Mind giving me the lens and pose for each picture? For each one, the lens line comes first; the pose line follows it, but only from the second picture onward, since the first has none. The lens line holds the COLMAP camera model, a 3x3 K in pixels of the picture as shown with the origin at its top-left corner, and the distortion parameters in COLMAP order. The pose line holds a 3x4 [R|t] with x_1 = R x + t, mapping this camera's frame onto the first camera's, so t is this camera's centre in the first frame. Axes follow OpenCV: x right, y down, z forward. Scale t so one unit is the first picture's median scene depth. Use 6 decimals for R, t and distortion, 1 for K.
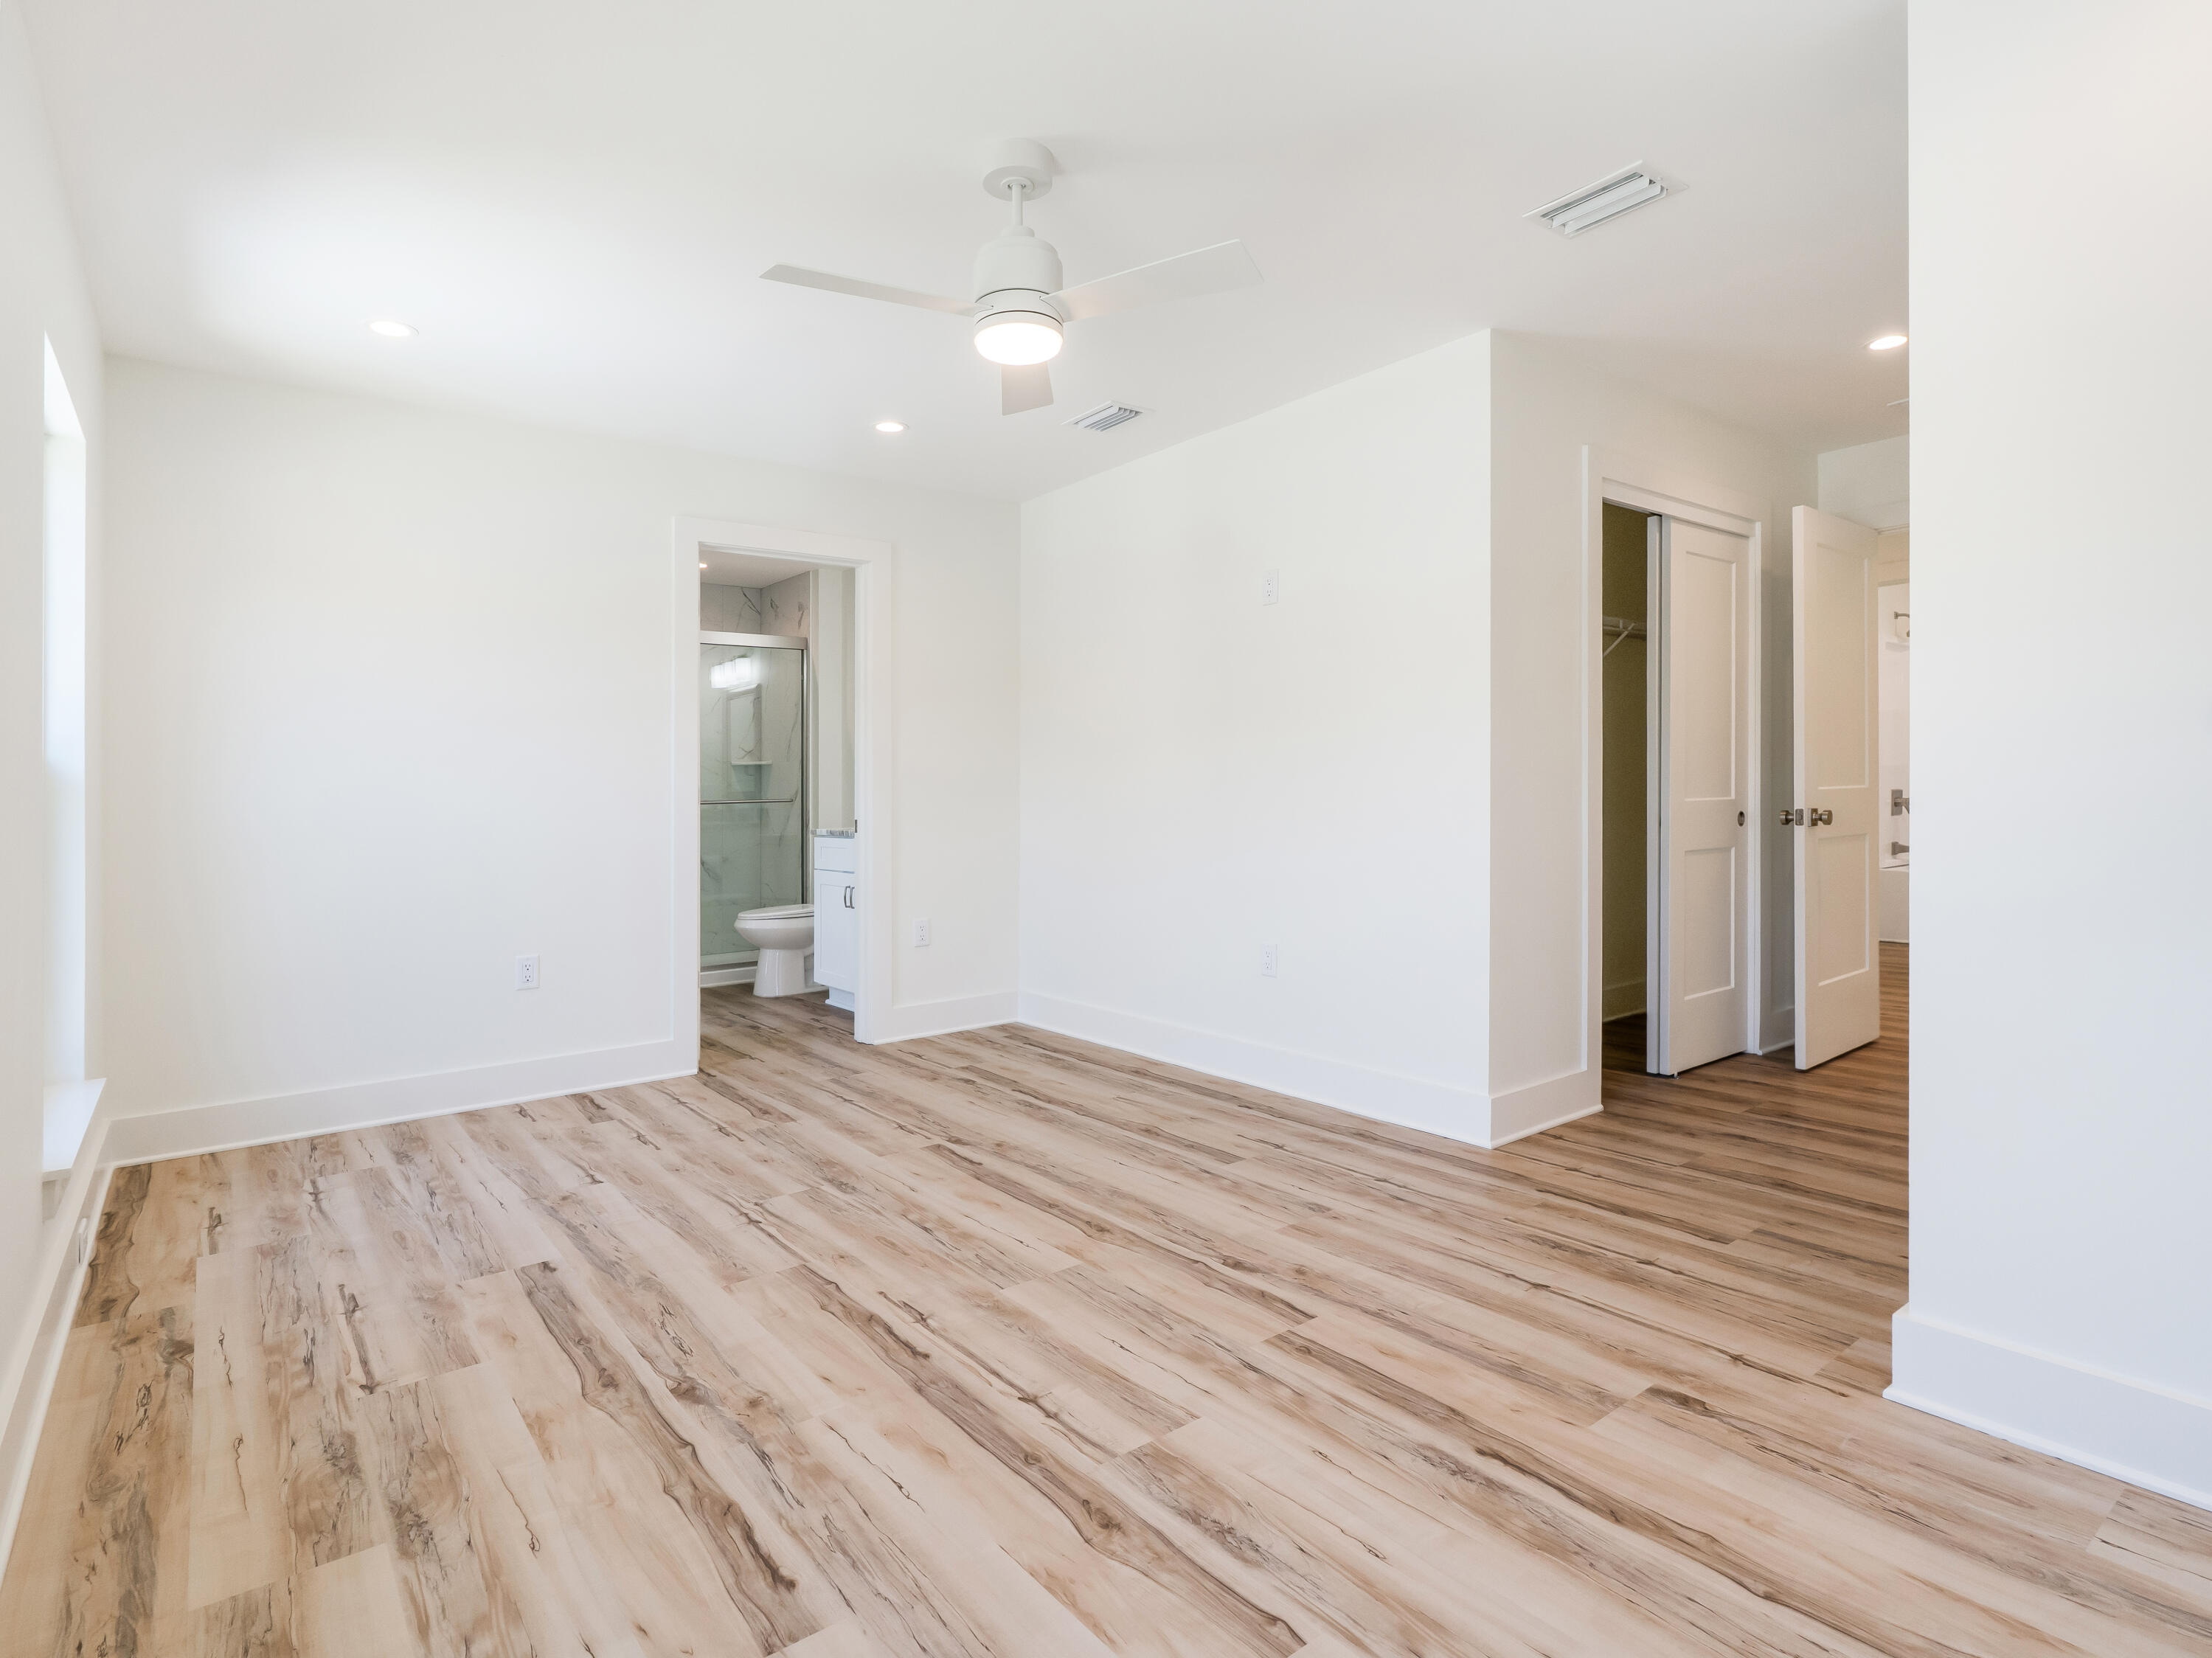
lens RADIAL K [[1169.5, 0, 1104.0], [0, 1169.5, 812.7], [0, 0, 1]] dist [-0.008139, 0.003035]
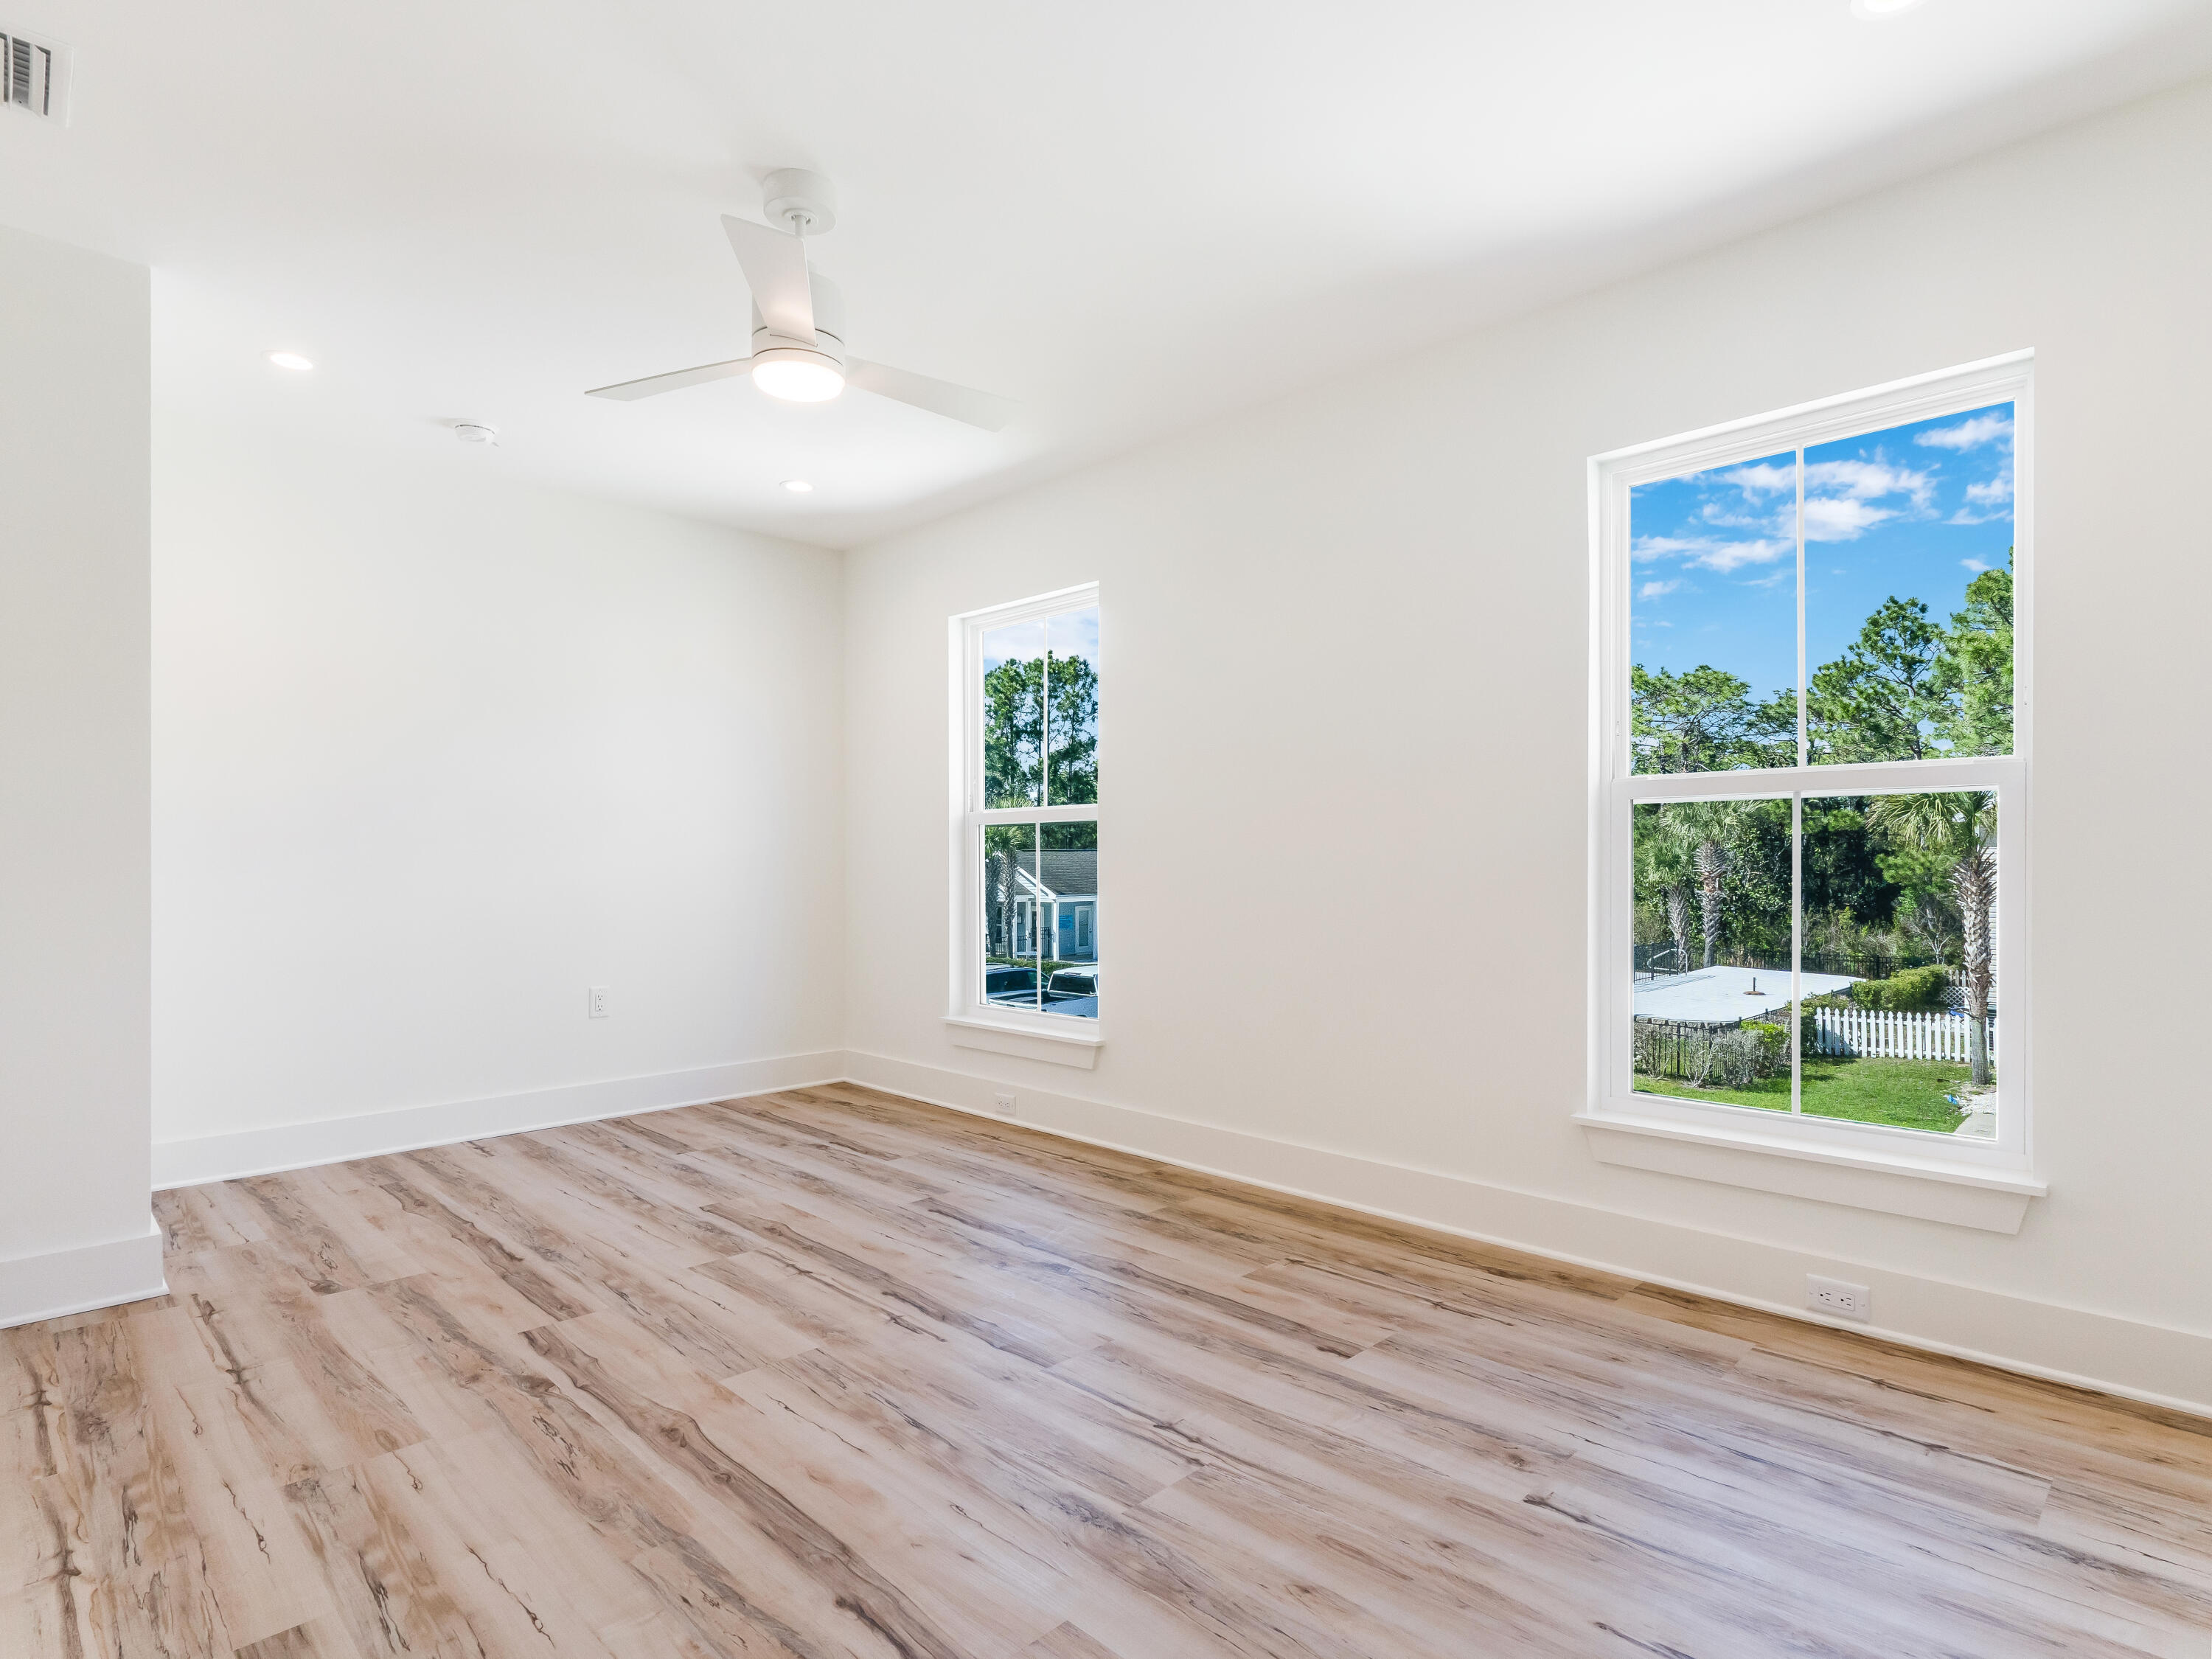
lens RADIAL K [[1169.5, 0, 1100.3], [0, 1169.5, 830.5], [0, 0, 1]] dist [-0.008139, 0.003035]
pose [[-0.993325, 0.022058, -0.113222, -0.219358], [0.022488, 0.999744, -0.002517, -0.011825], [0.113137, -0.005046, -0.993567, 1.983015]]
